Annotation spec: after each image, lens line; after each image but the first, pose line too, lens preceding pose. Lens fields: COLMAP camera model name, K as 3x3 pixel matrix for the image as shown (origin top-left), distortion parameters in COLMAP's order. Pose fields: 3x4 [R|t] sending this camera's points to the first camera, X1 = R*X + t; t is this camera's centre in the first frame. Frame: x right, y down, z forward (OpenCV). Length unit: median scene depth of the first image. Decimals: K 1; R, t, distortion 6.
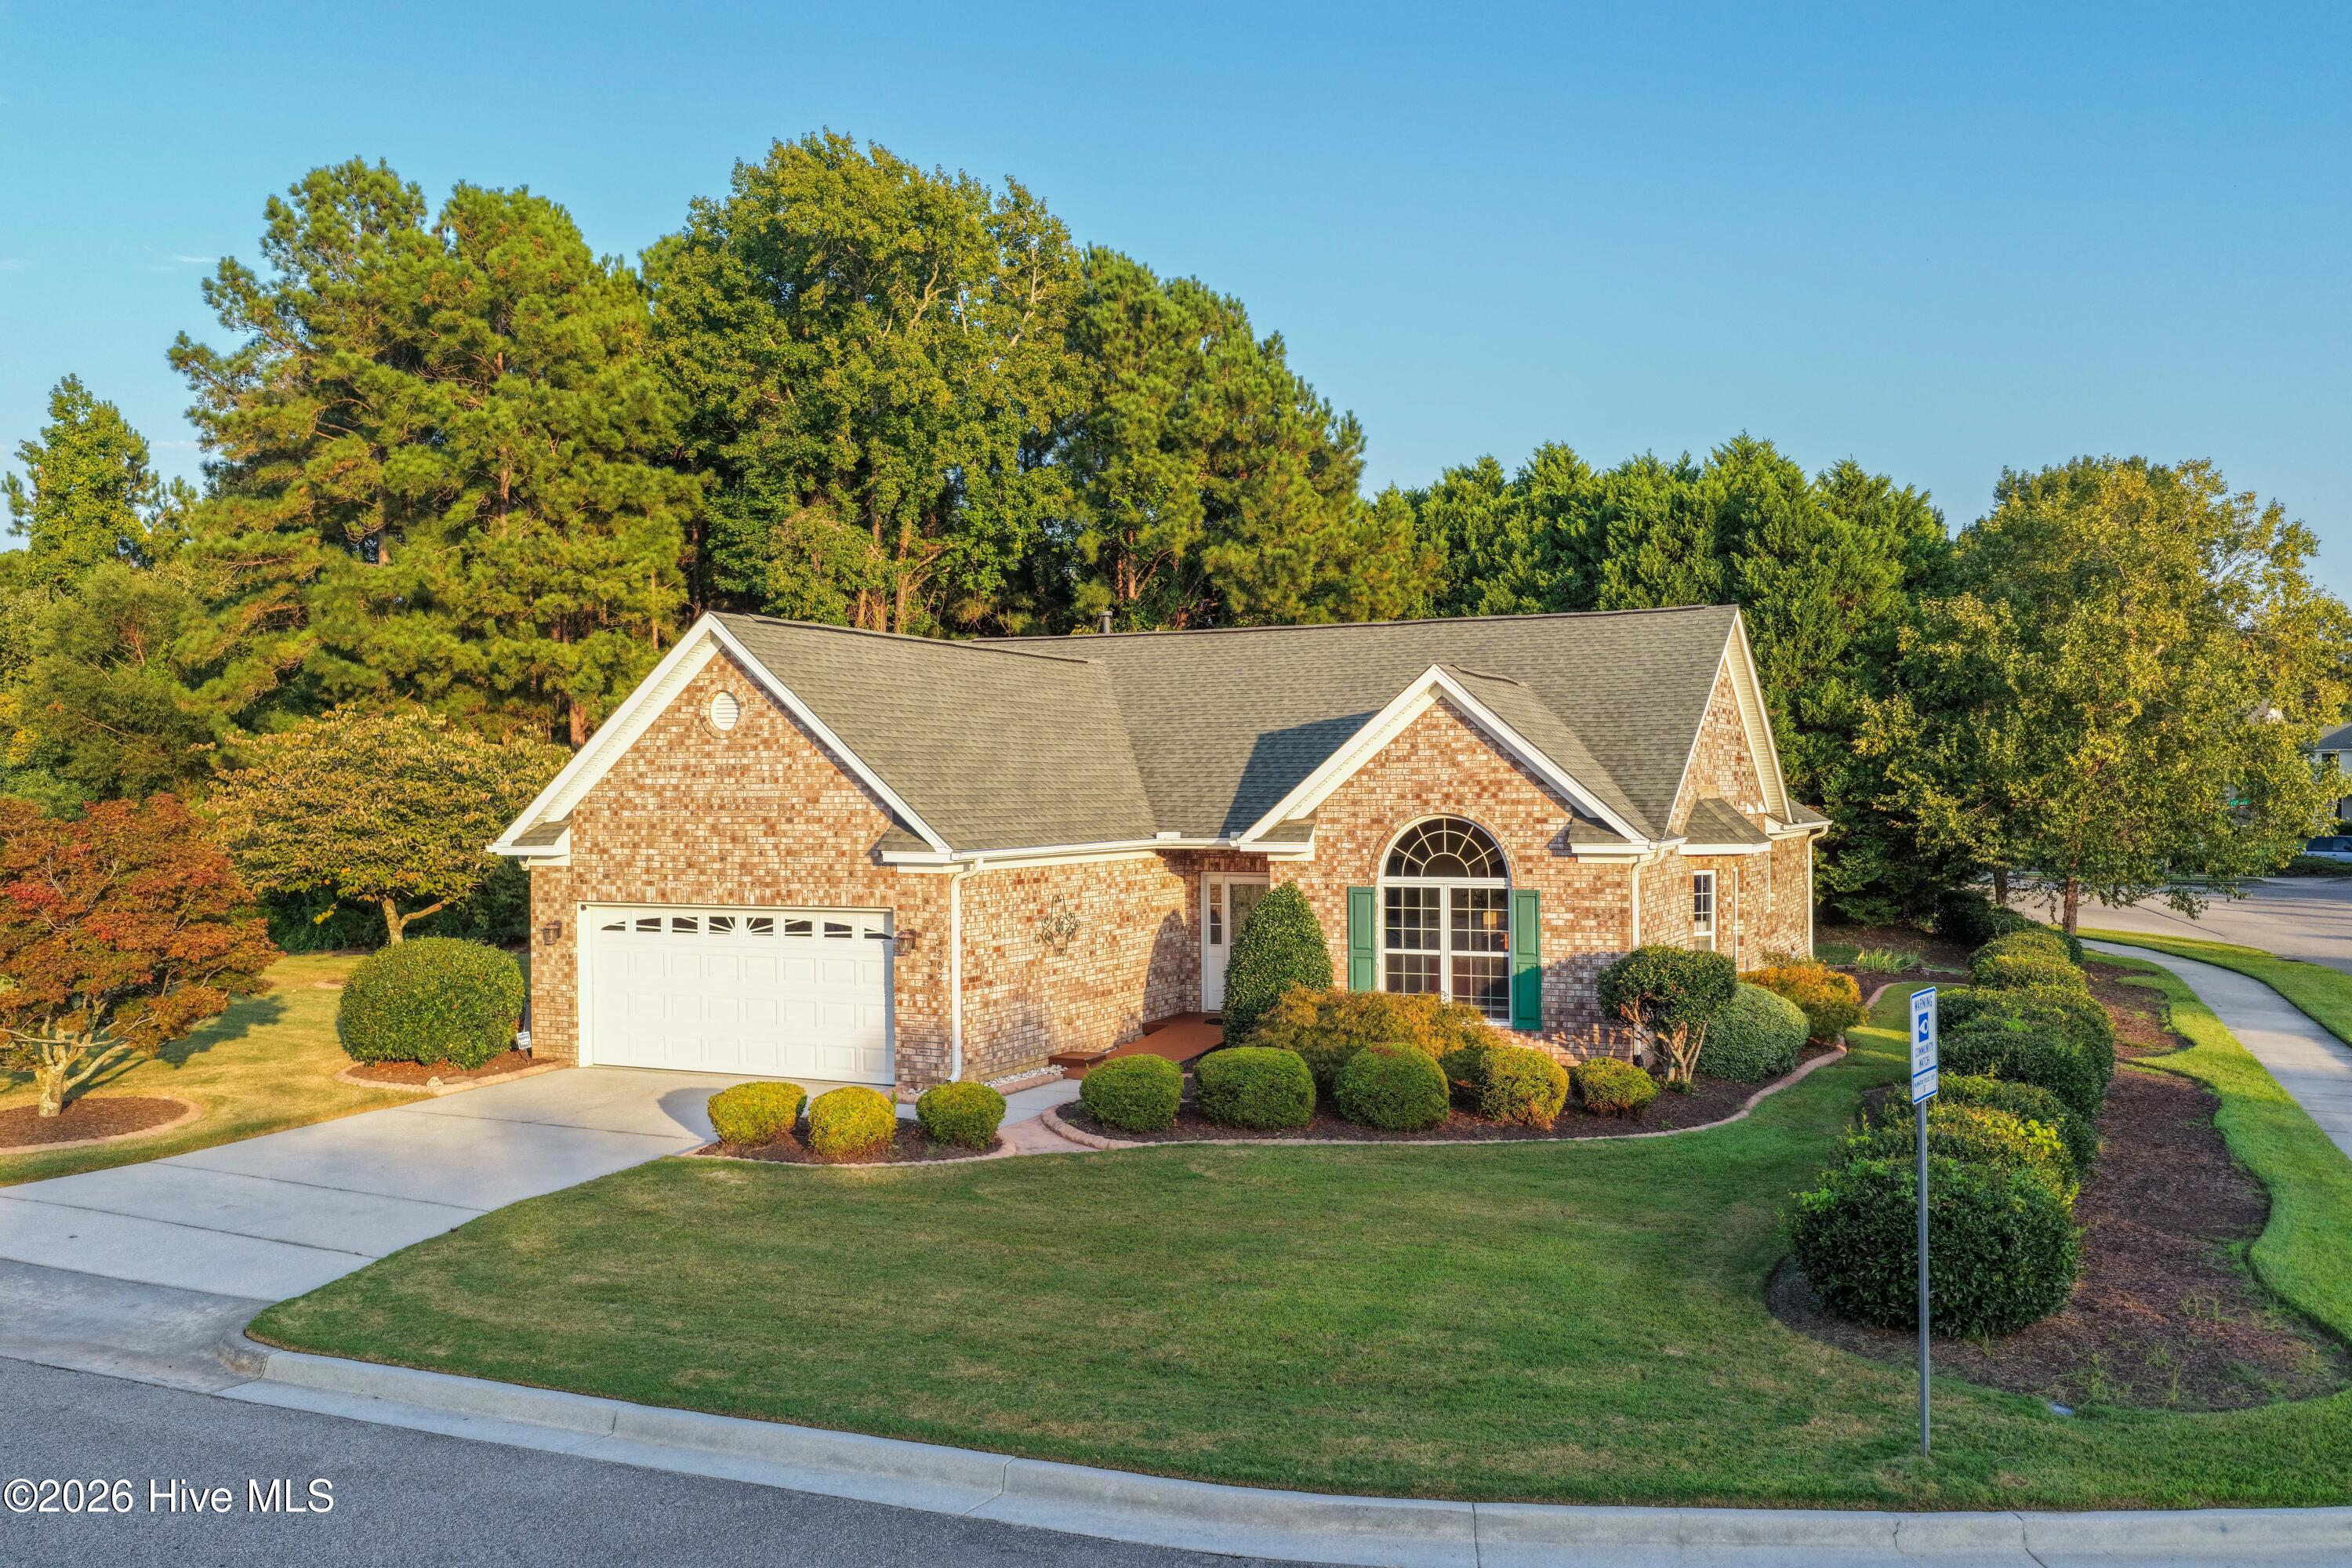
lens RADIAL K [[1902.4, 0, 1179.3], [0, 1902.4, 819.4], [0, 0, 1]] dist [0.017104, -0.001195]
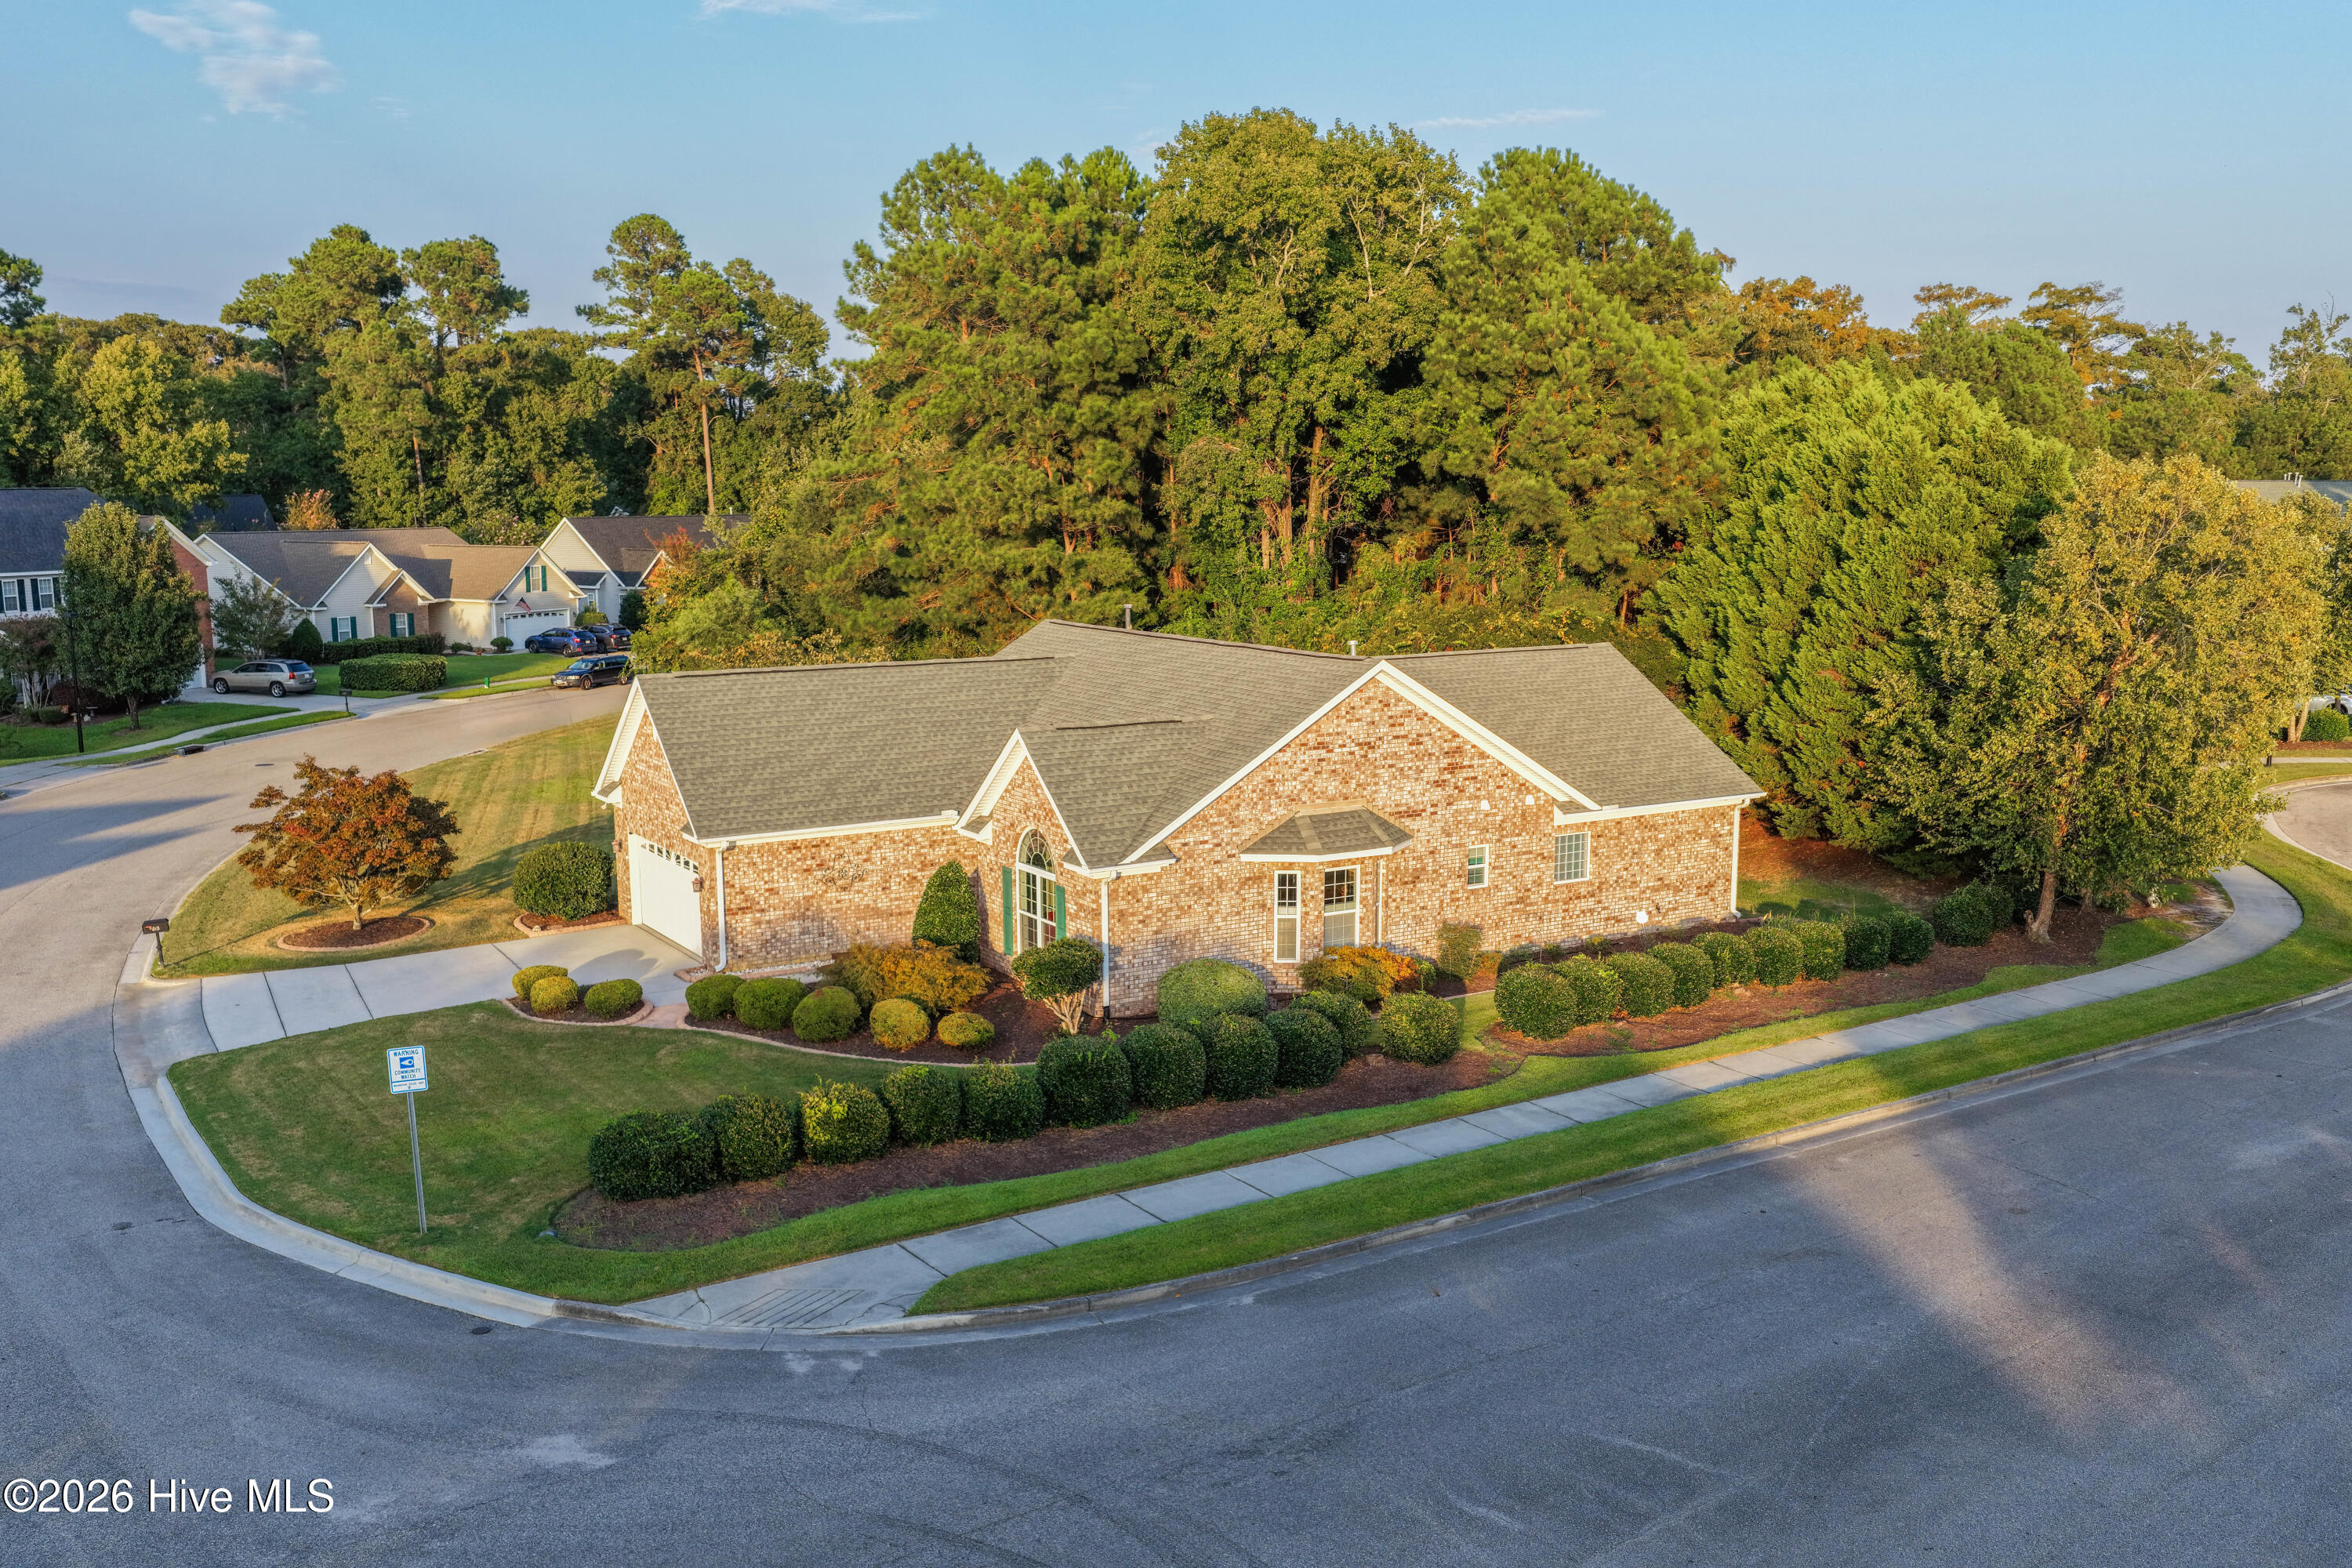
lens RADIAL K [[1934.6, 0, 1284.4], [0, 1934.6, 911.8], [0, 0, 1]] dist [-0.001475, -0.000512]
pose [[0.867510, 0.119556, -0.482839, 1.043211], [-0.020756, 0.978541, 0.205006, -0.252117], [0.496987, -0.167823, 0.851375, -0.205995]]
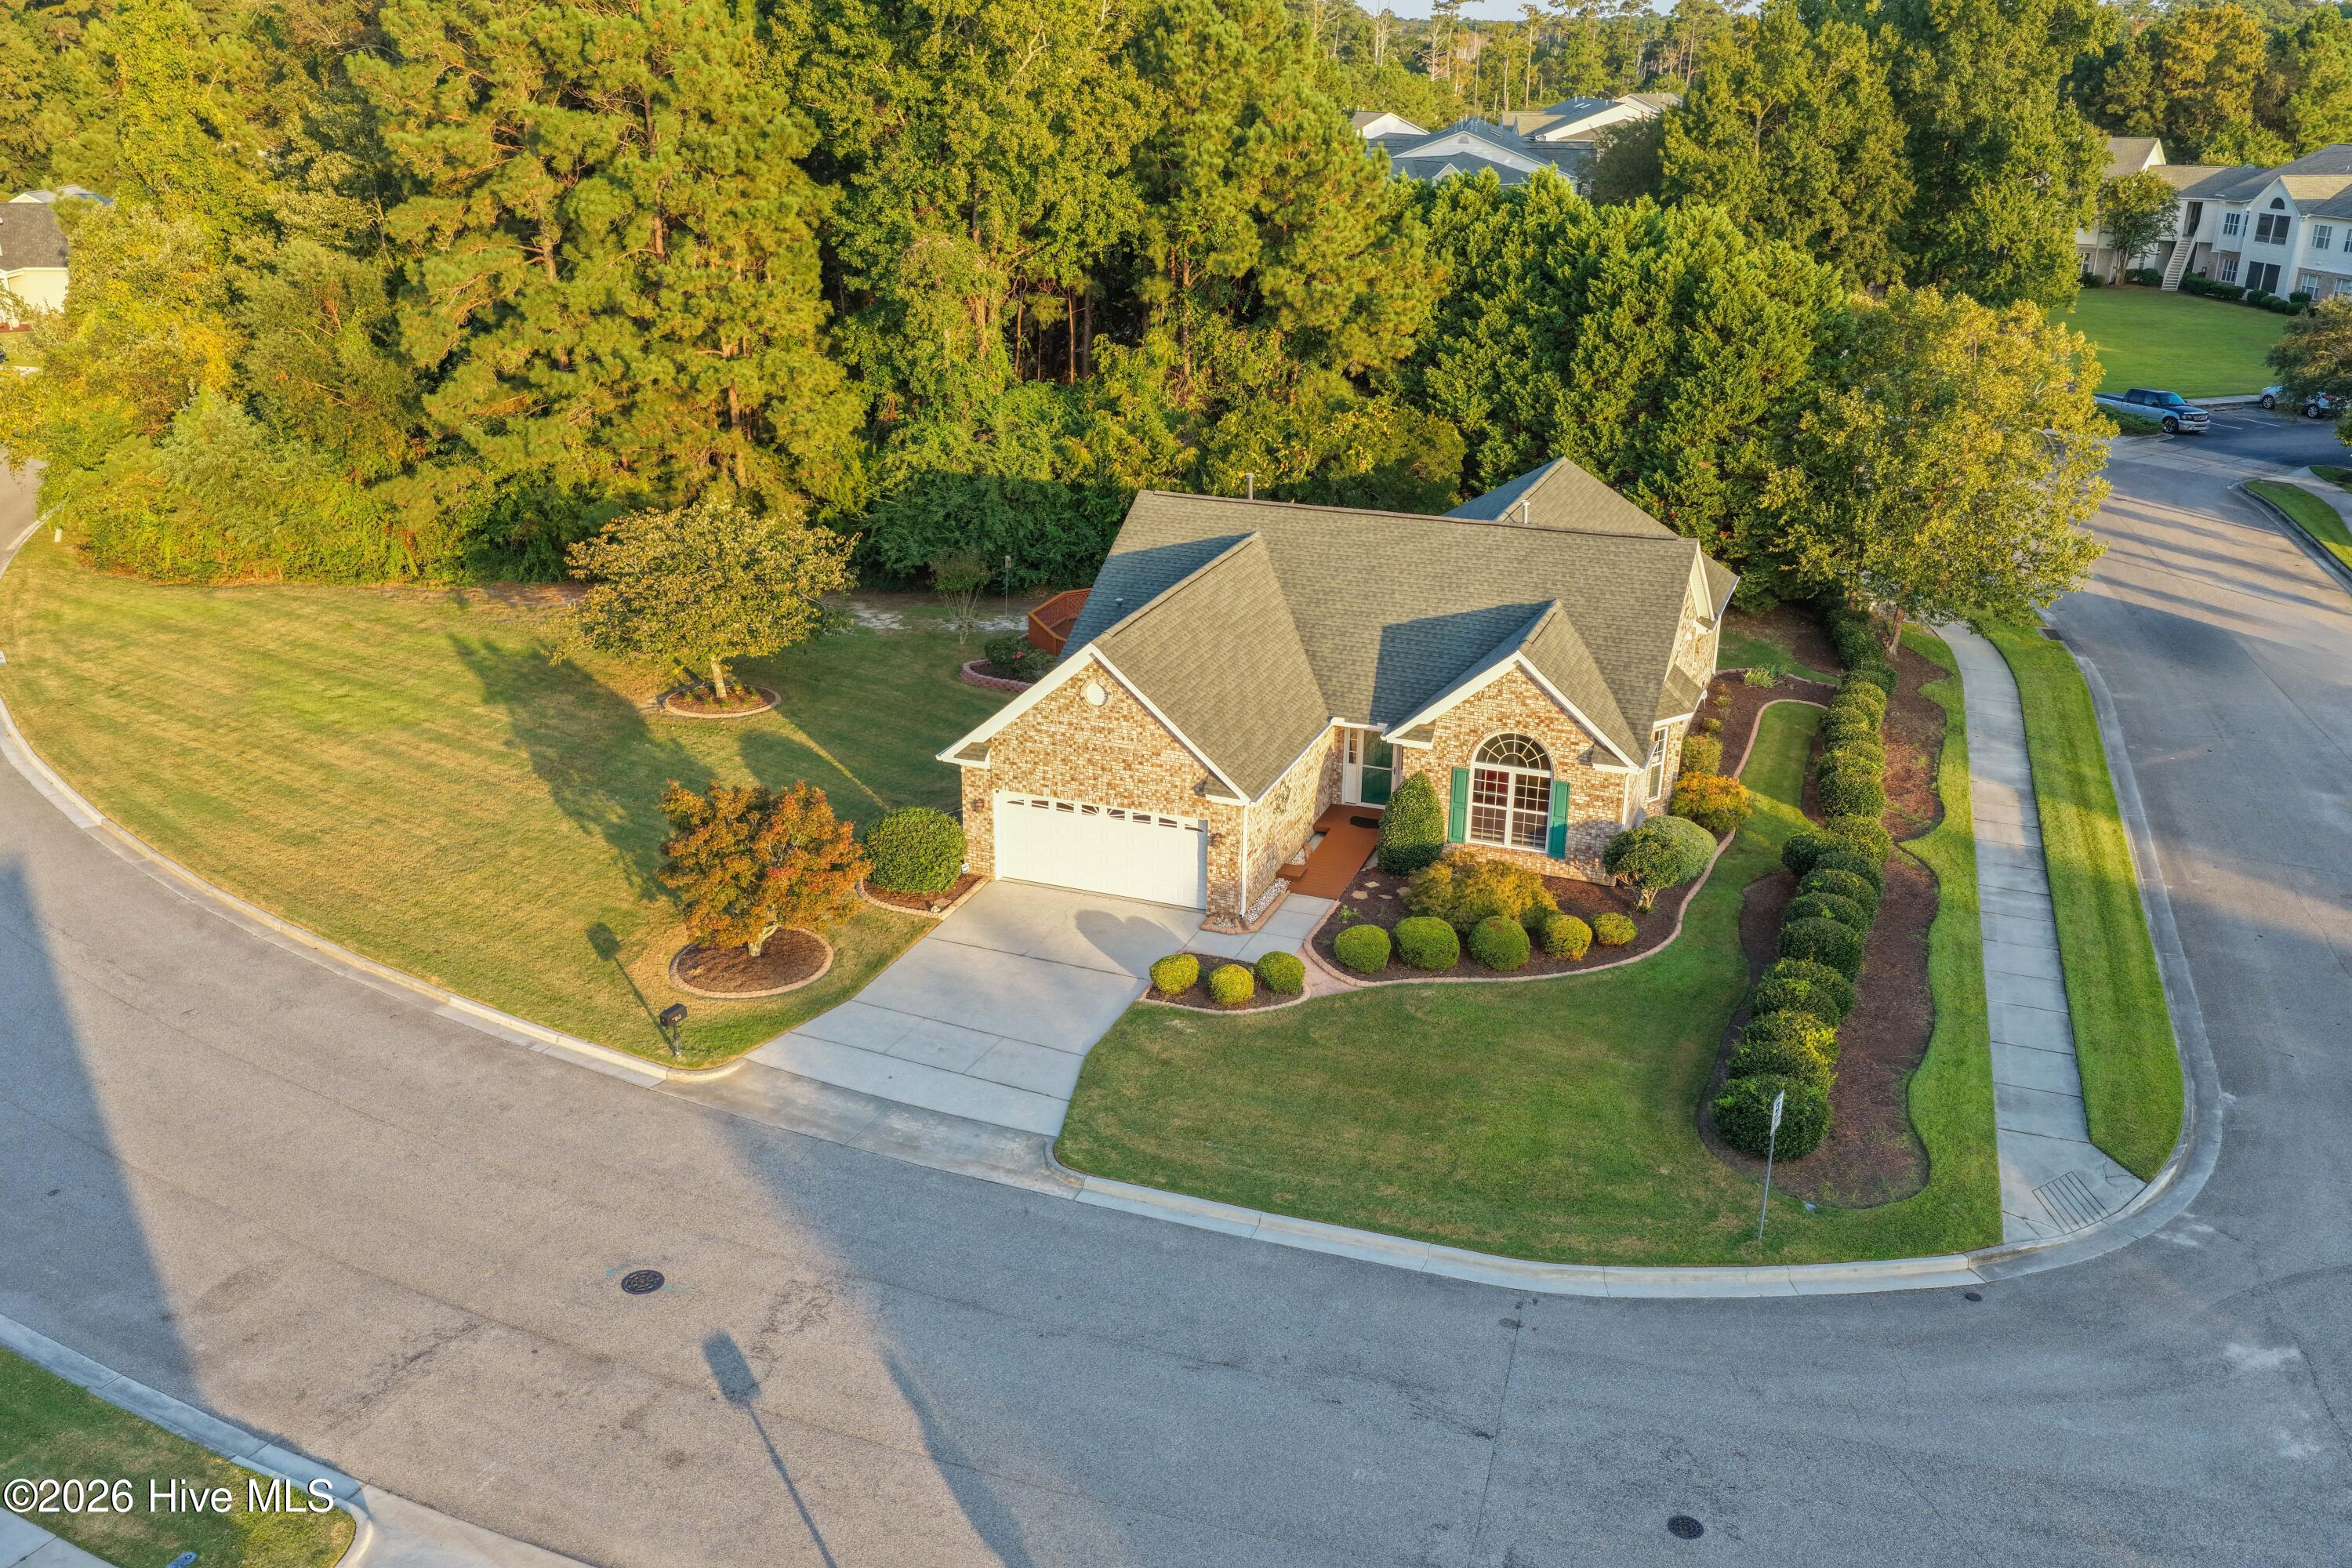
lens RADIAL K [[1902.4, 0, 1179.3], [0, 1902.4, 819.4], [0, 0, 1]] dist [0.017104, -0.001195]
pose [[0.997672, -0.013320, 0.066888, -0.263907], [-0.010700, 0.938029, 0.346390, -0.499982], [-0.067357, -0.346300, 0.935703, -0.557638]]
